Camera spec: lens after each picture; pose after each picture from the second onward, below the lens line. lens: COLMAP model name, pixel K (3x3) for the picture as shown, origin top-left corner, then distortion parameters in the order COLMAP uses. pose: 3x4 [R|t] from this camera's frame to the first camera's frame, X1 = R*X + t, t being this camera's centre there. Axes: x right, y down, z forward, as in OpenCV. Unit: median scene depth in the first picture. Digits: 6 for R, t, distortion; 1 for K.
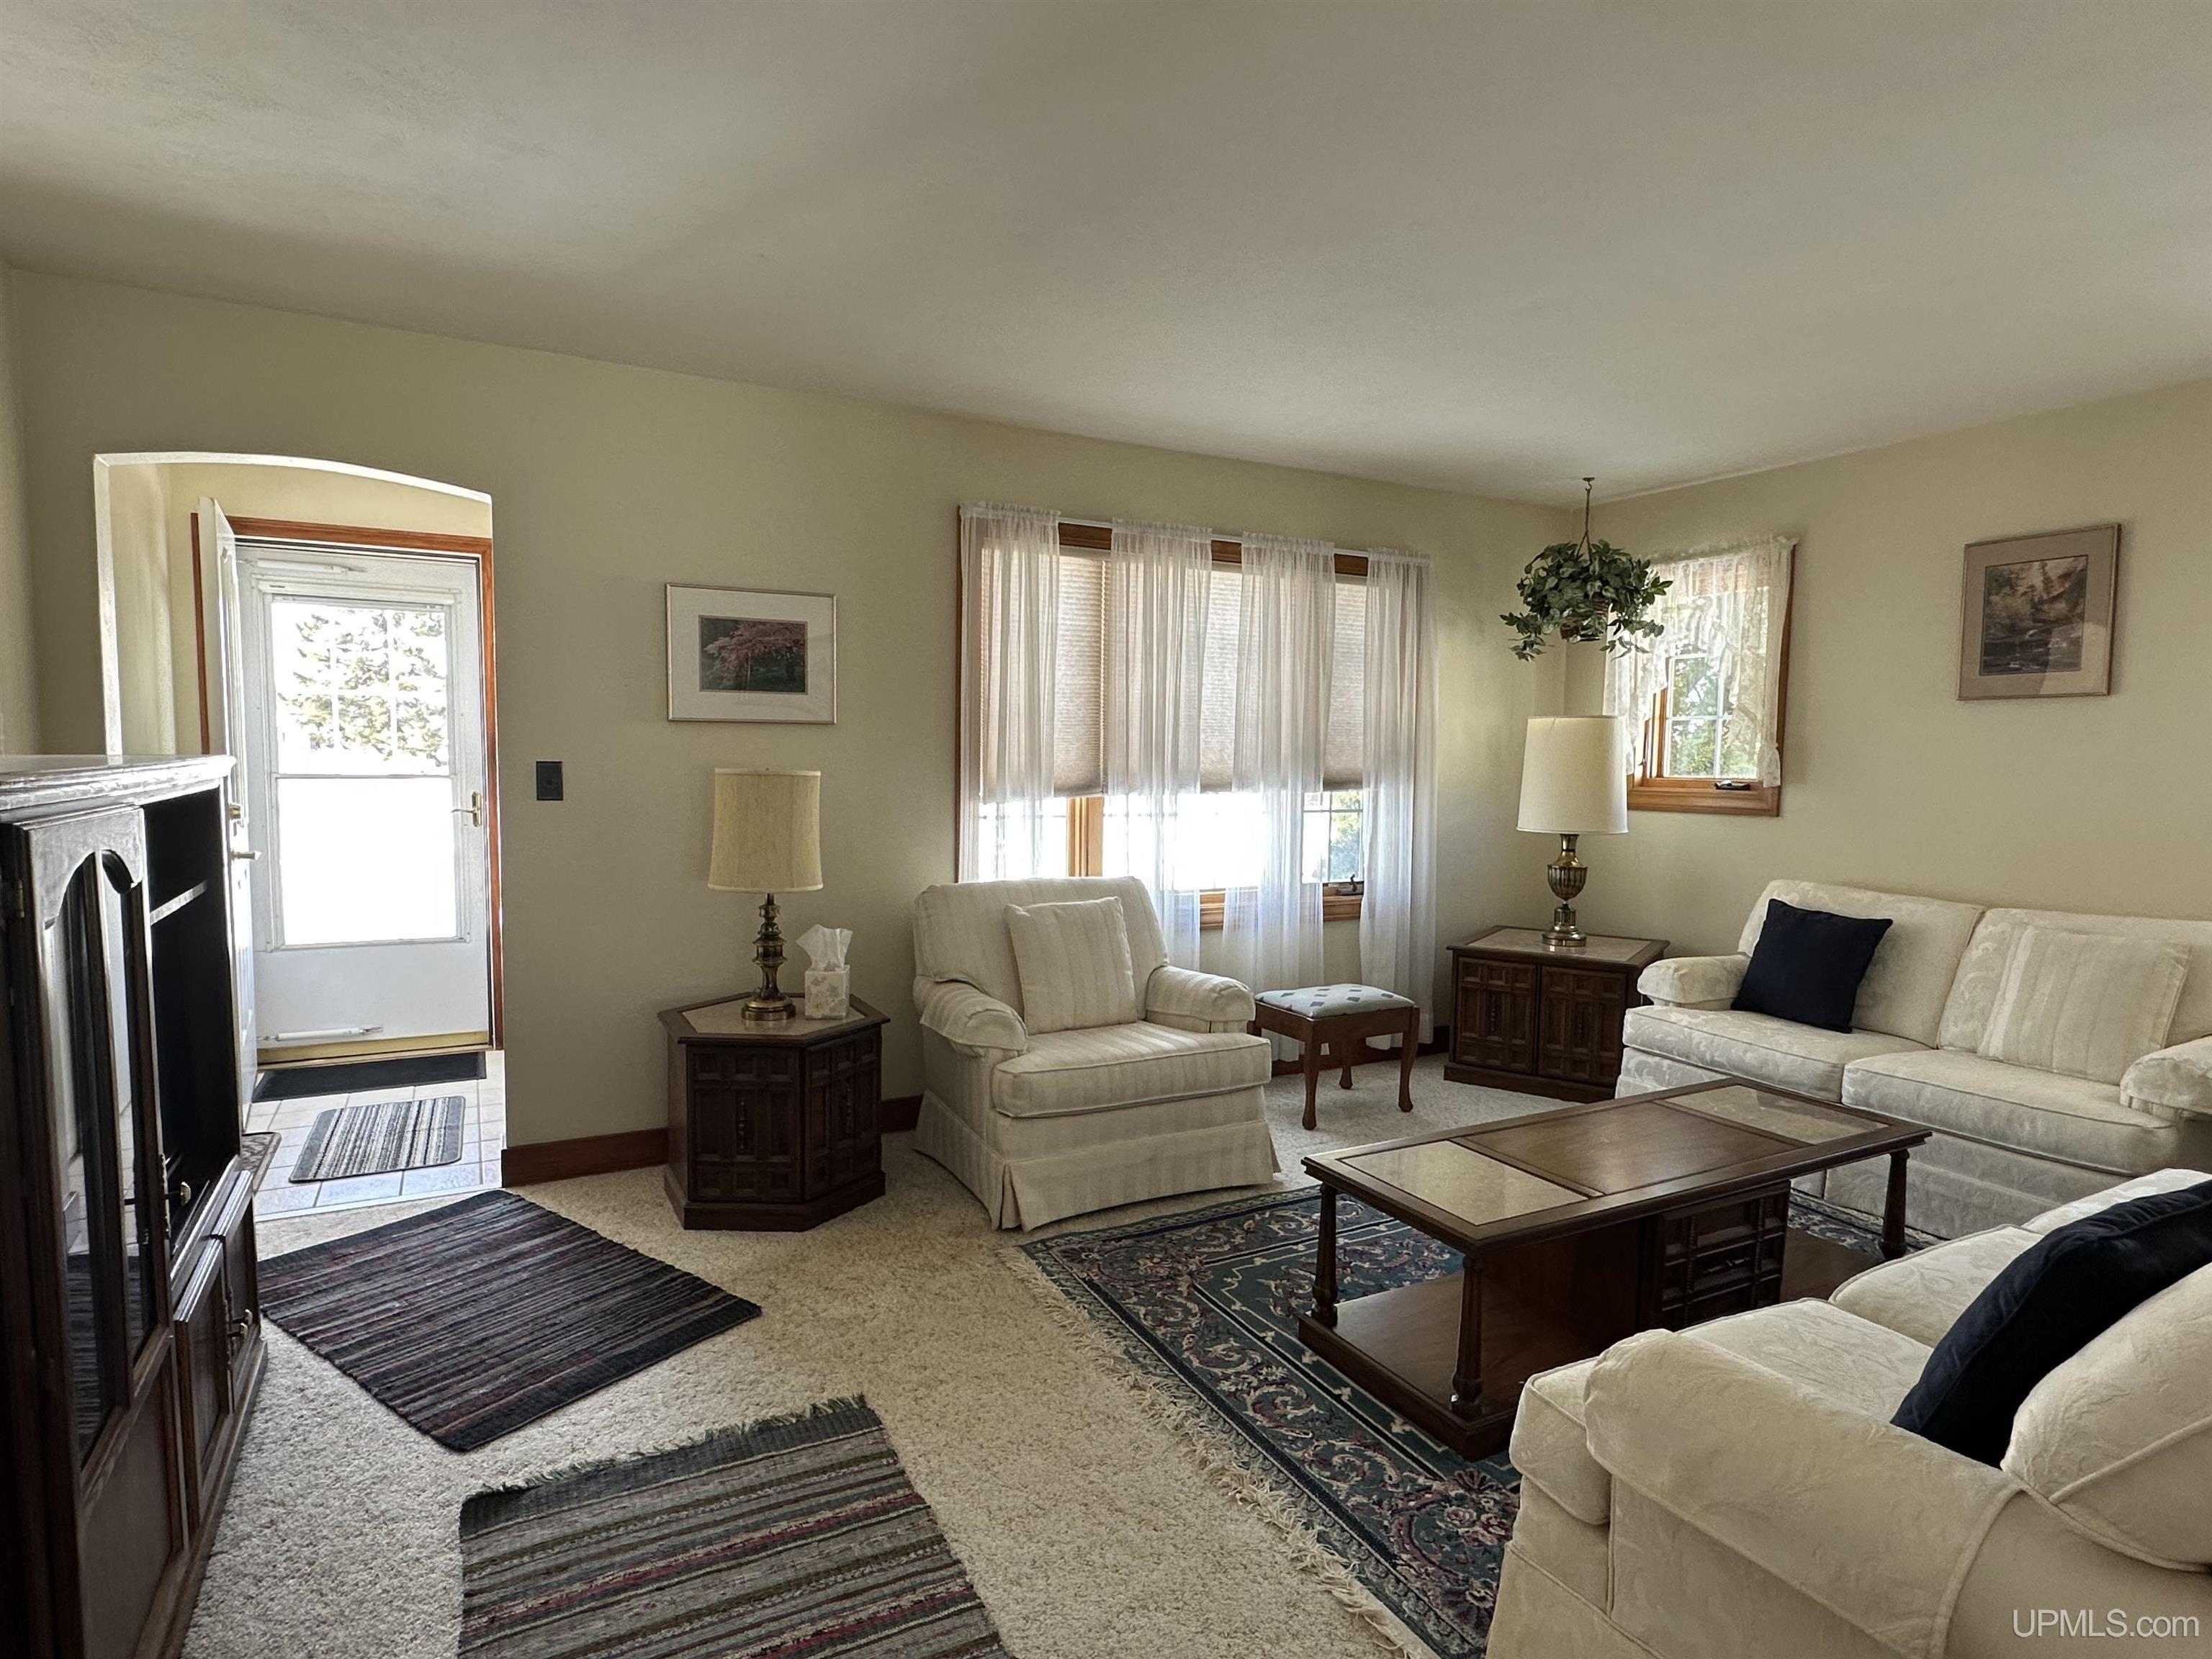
lens RADIAL K [[1175.6, 0, 1094.3], [0, 1175.6, 839.1], [0, 0, 1]] dist [-0.000277, 0.000018]
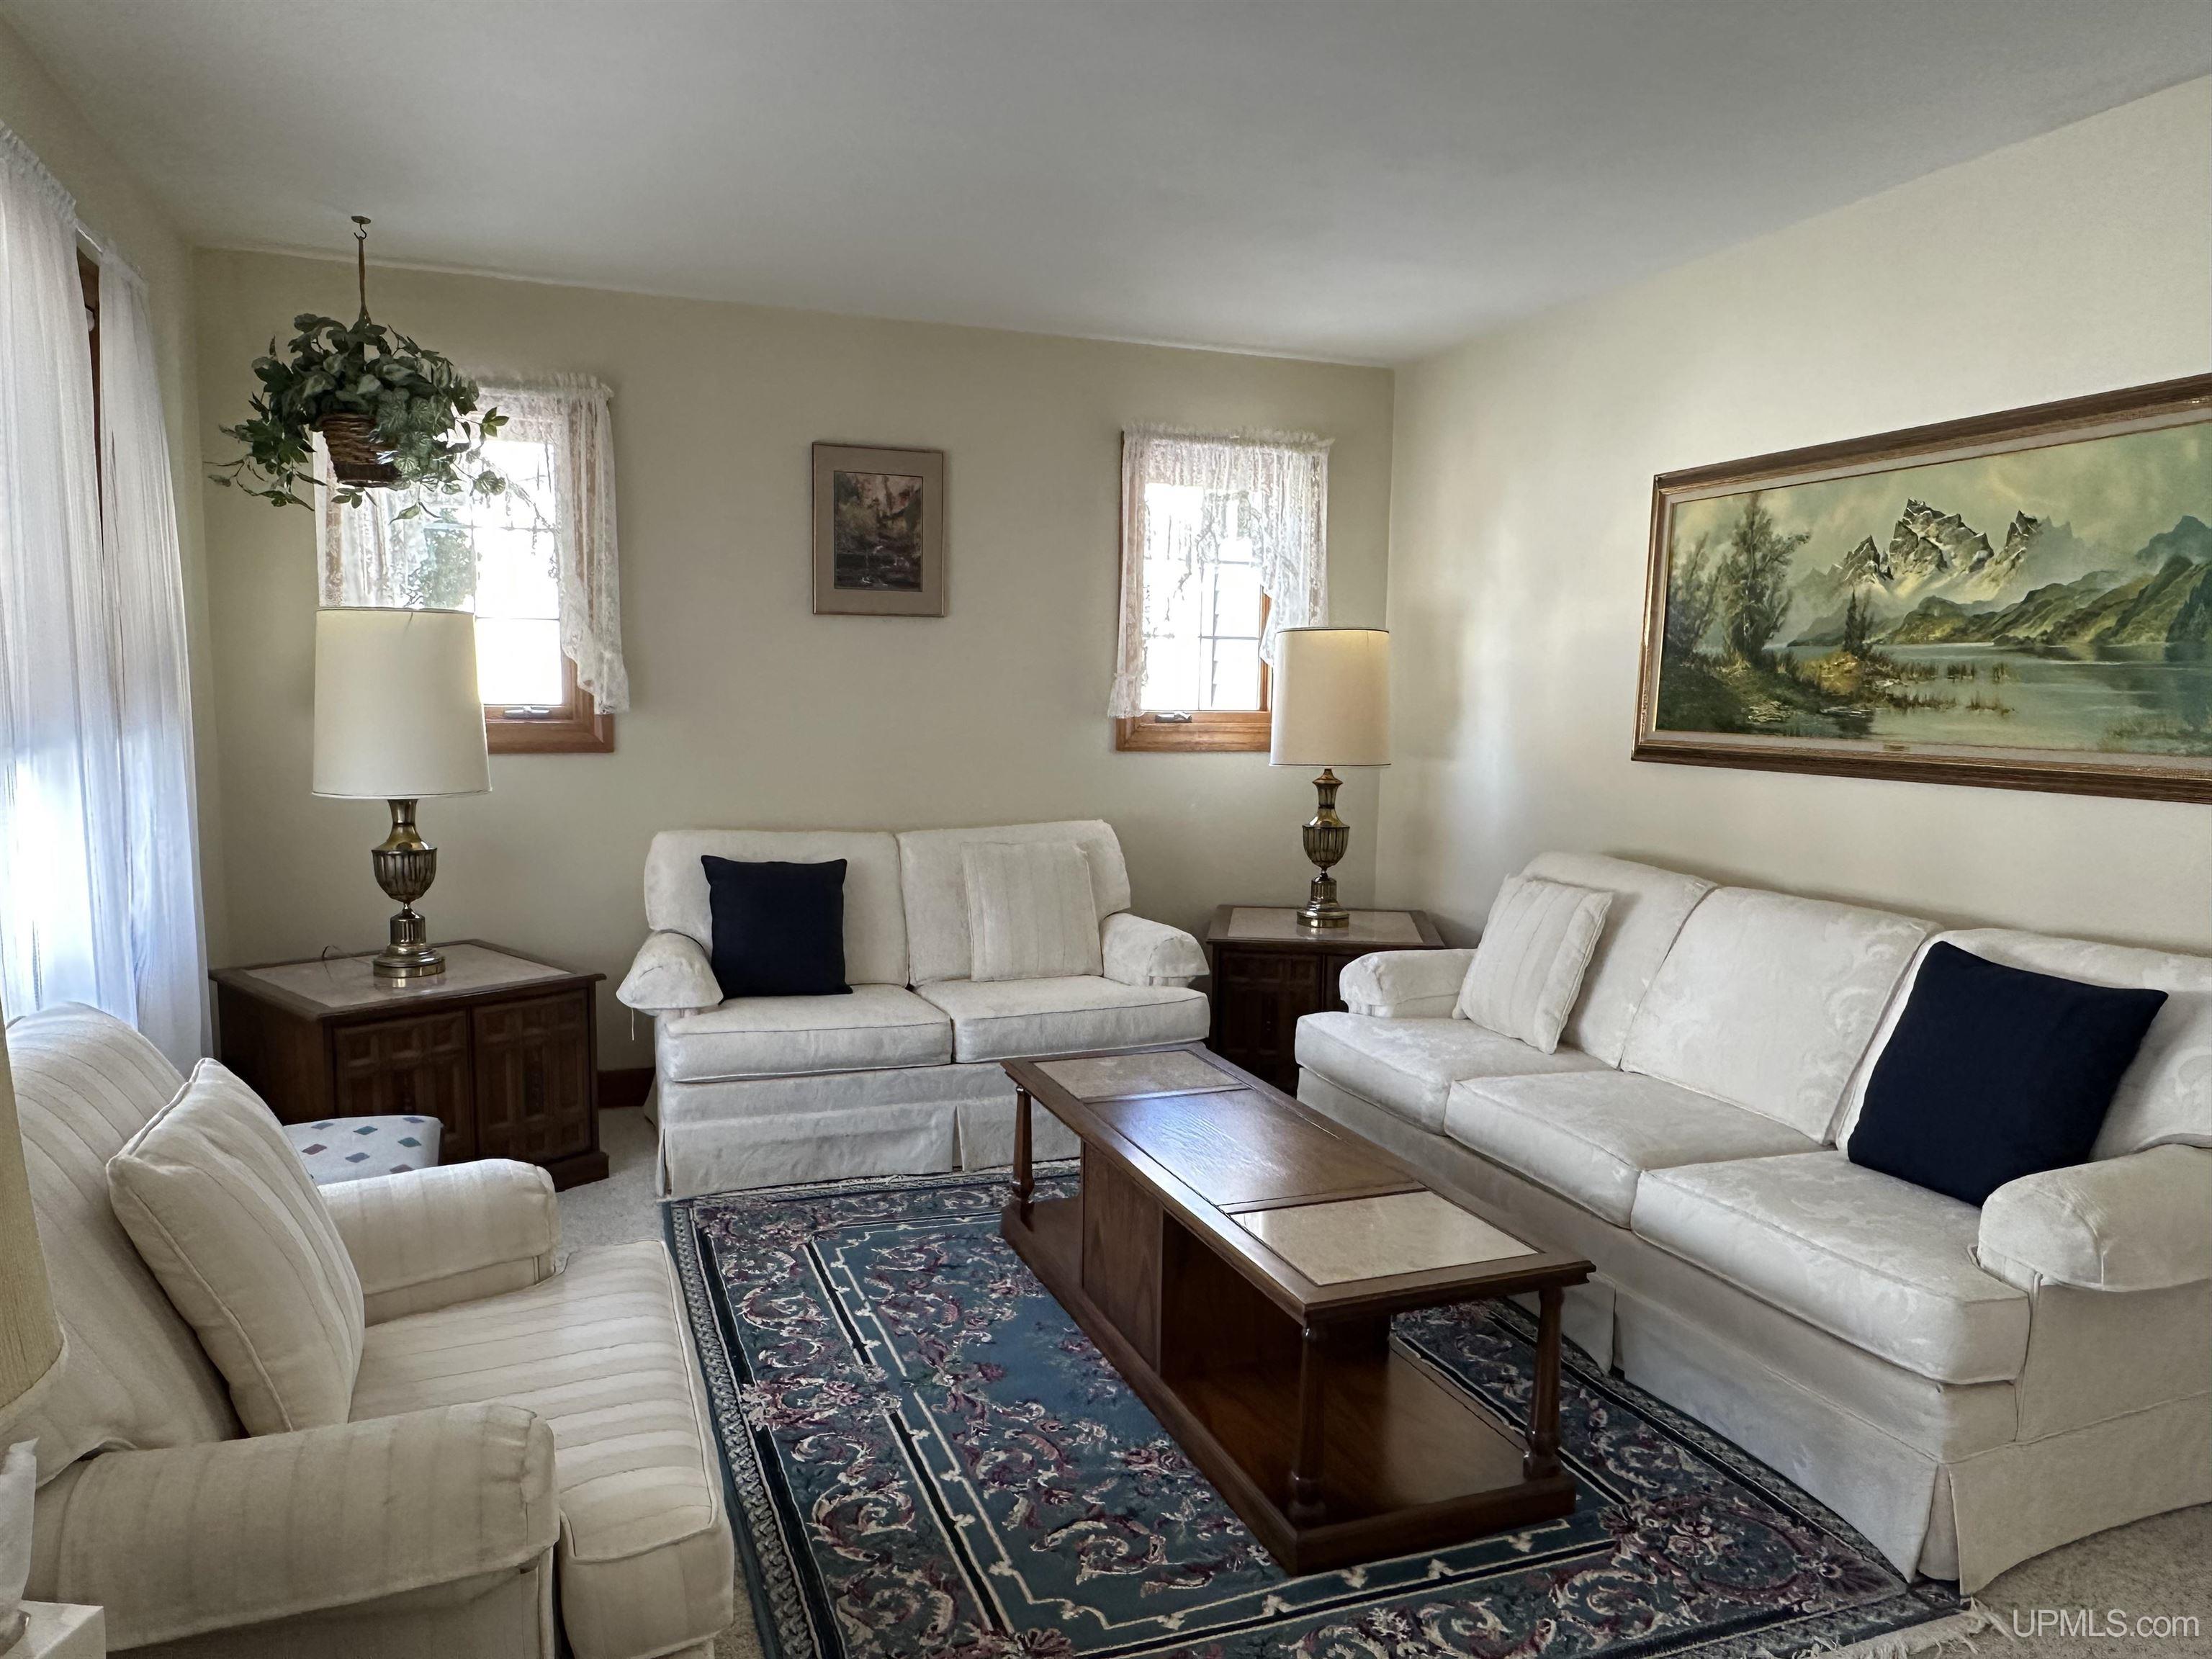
lens RADIAL K [[1482.8, 0, 1093.7], [0, 1482.8, 859.7], [0, 0, 1]] dist [-0.000034, -0.002849]
pose [[0.129379, -0.128000, 0.983299, -0.425407], [0.059243, 0.990860, 0.121189, -0.059440], [-0.989824, 0.042575, 0.135780, 0.679035]]
